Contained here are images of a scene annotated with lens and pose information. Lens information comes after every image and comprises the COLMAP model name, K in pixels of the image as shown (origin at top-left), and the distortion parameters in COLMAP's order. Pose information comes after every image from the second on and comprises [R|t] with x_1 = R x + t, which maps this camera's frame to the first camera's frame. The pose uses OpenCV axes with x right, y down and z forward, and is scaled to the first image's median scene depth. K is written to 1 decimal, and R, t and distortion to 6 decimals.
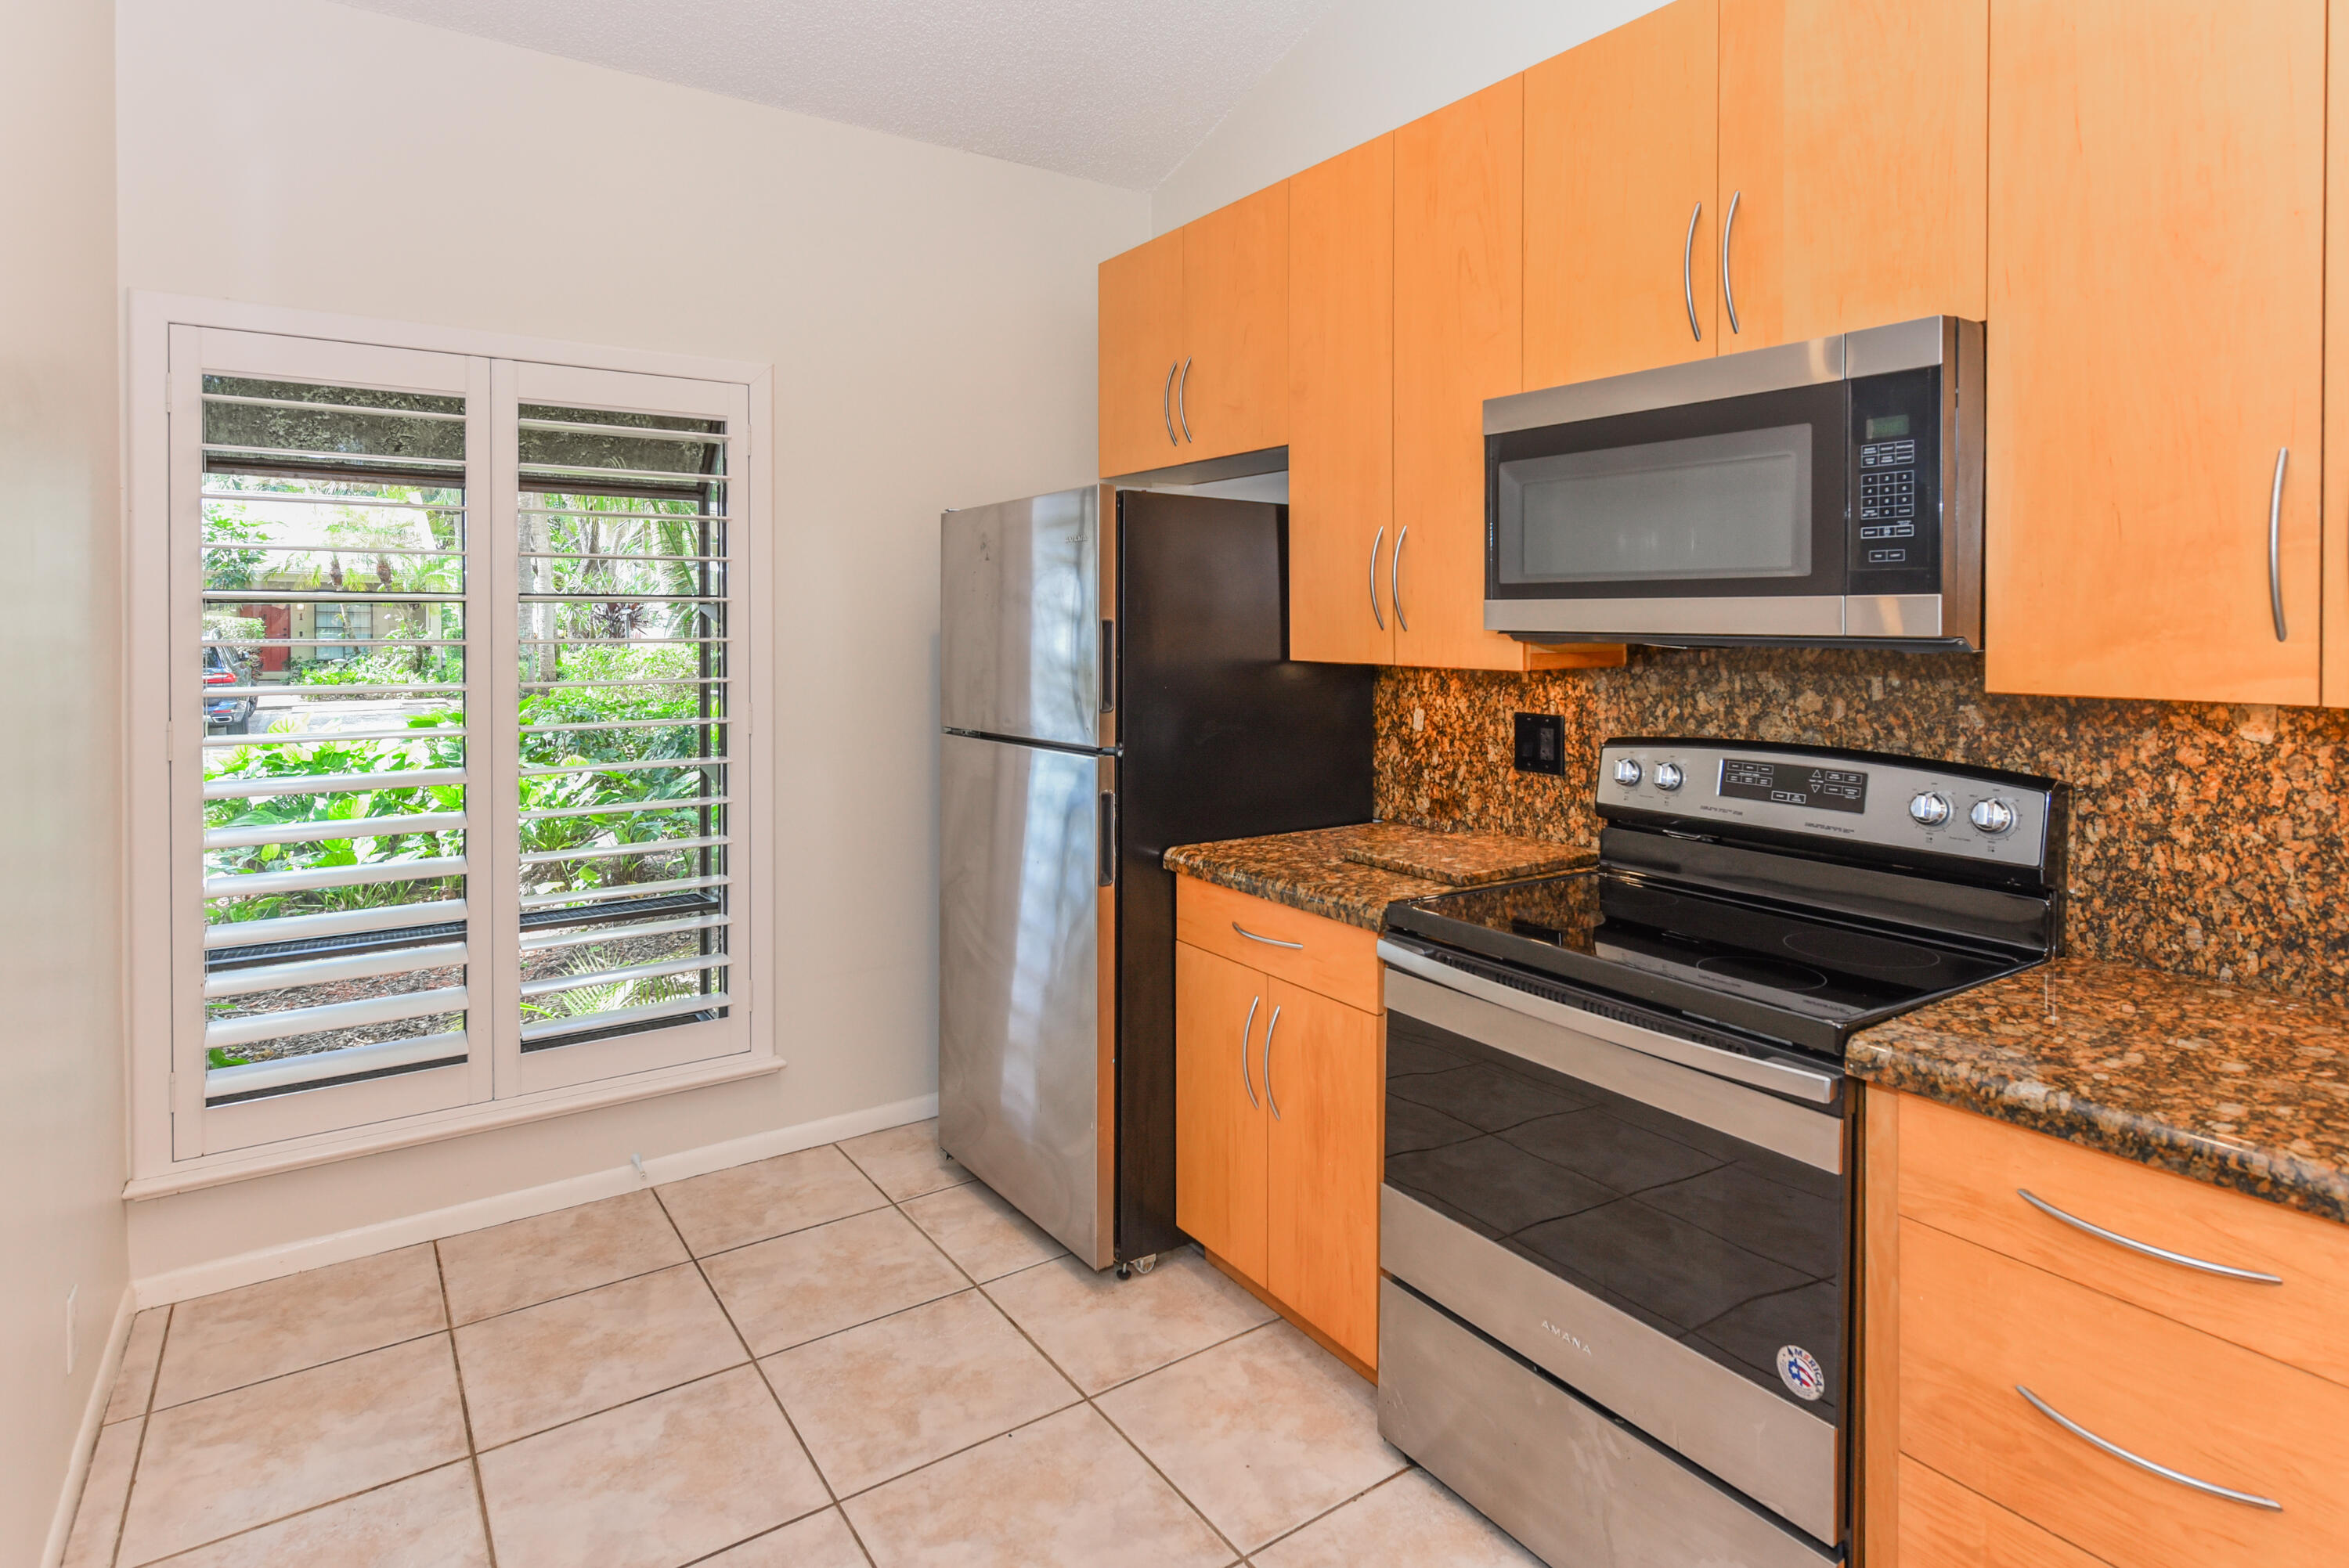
lens RADIAL K [[1193.7, 0, 1206.7], [0, 1193.7, 646.2], [0, 0, 1]] dist [0.005412, -0.002366]
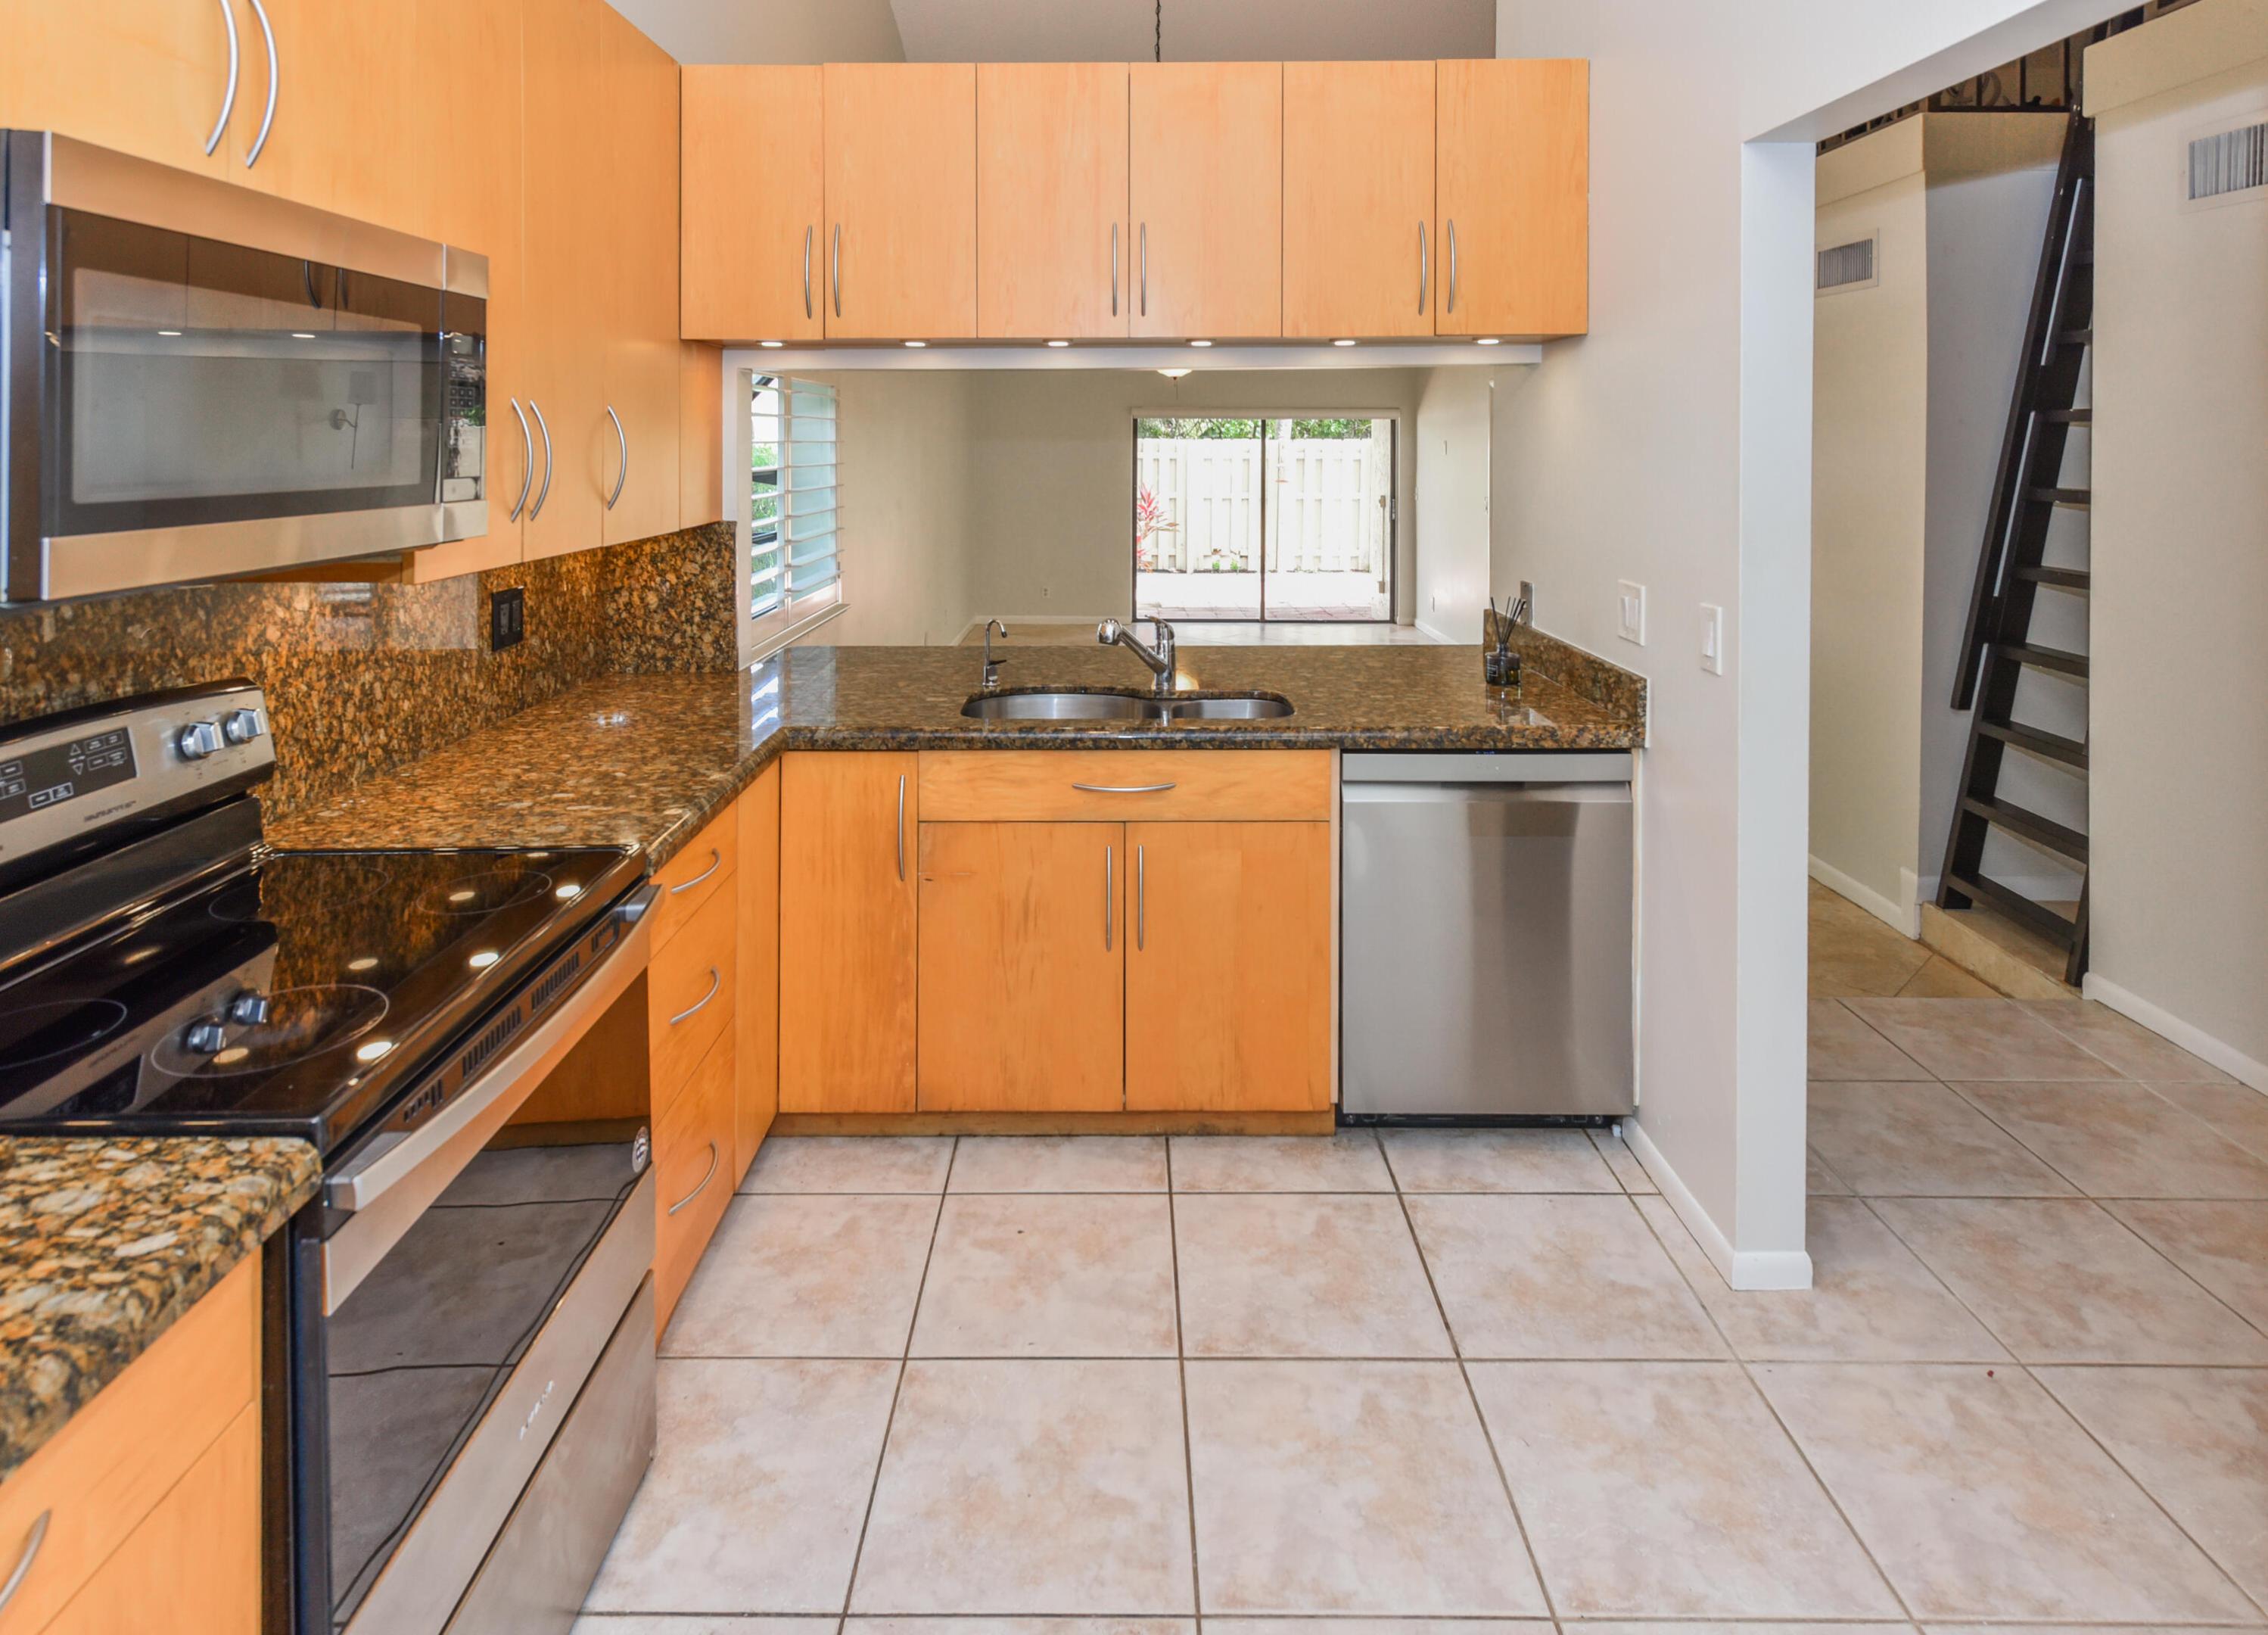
lens RADIAL K [[1260.8, 0, 1099.9], [0, 1260.8, 458.6], [0, 0, 1]] dist [0.003840, -0.001082]
pose [[-0.795805, -0.011696, 0.605440, -0.375078], [0.012302, 0.999295, 0.035474, -0.074968], [-0.605428, 0.035678, -0.795100, 1.020866]]
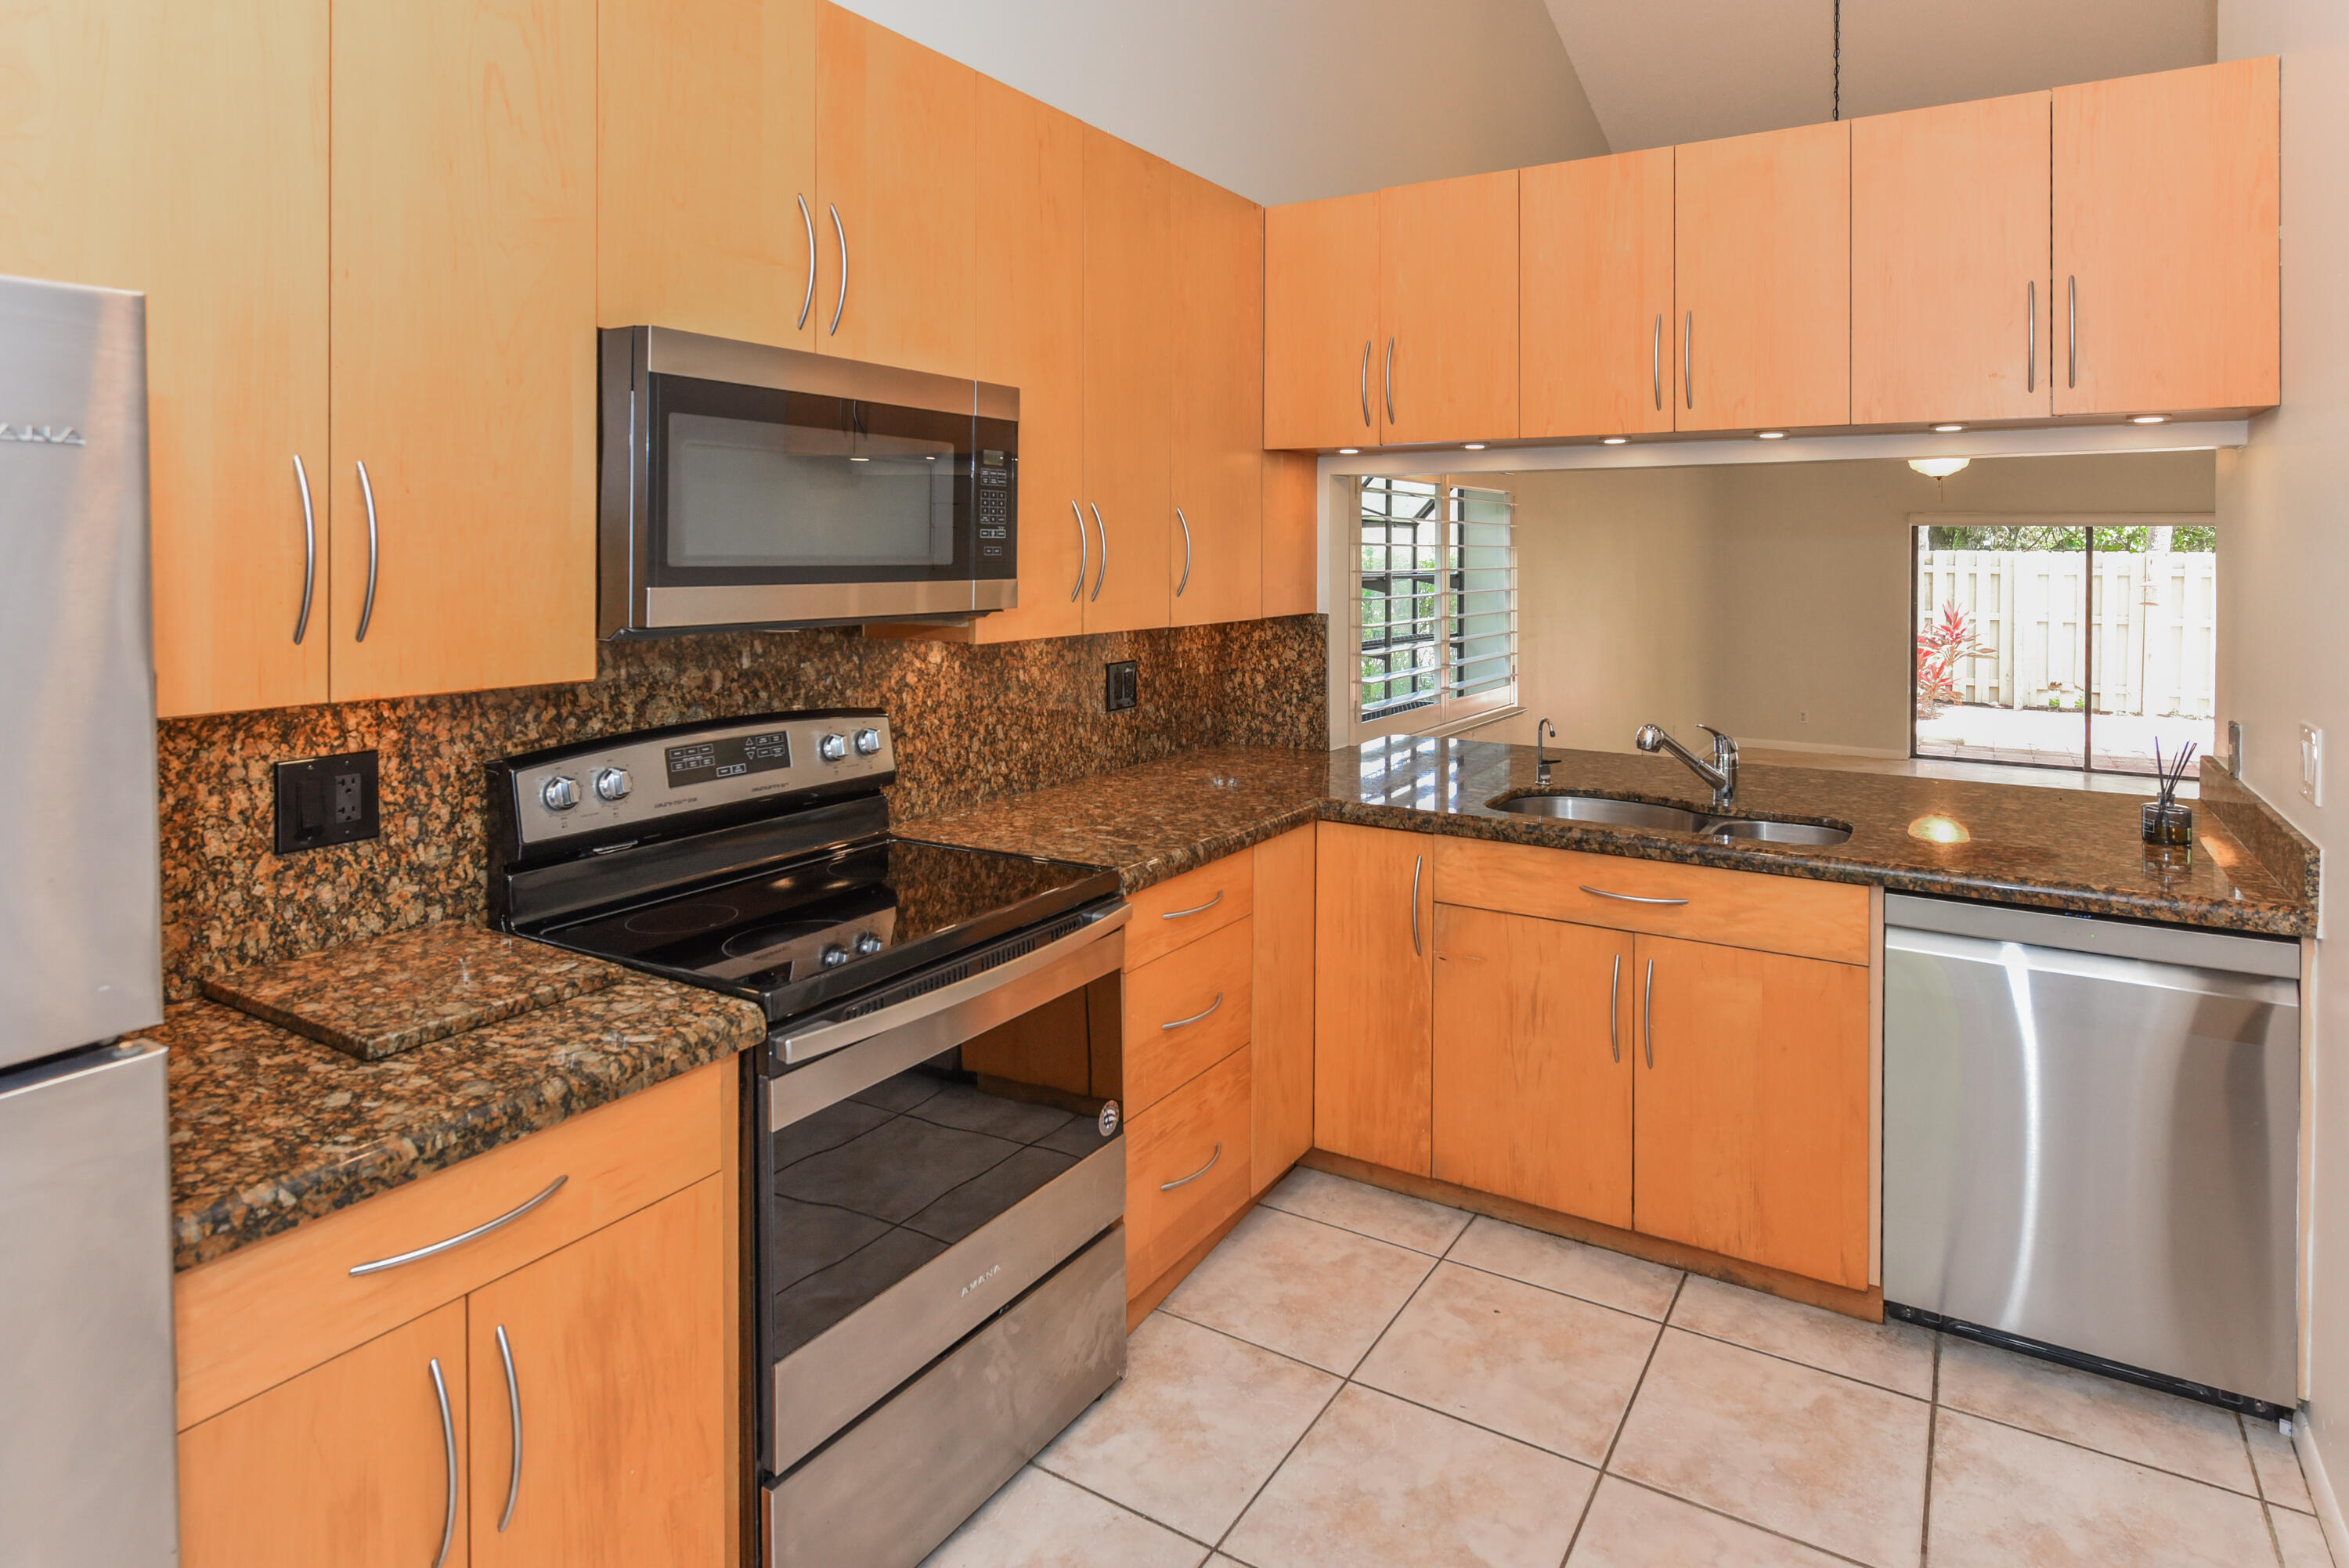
lens RADIAL K [[1265.0, 0, 1234.9], [0, 1265.0, 571.3], [0, 0, 1]] dist [-0.000271, -0.003801]
pose [[-0.388731, -0.020731, 0.921118, -0.578287], [0.014867, 0.999476, 0.028769, -0.059361], [-0.921231, 0.024878, -0.388219, 0.860512]]
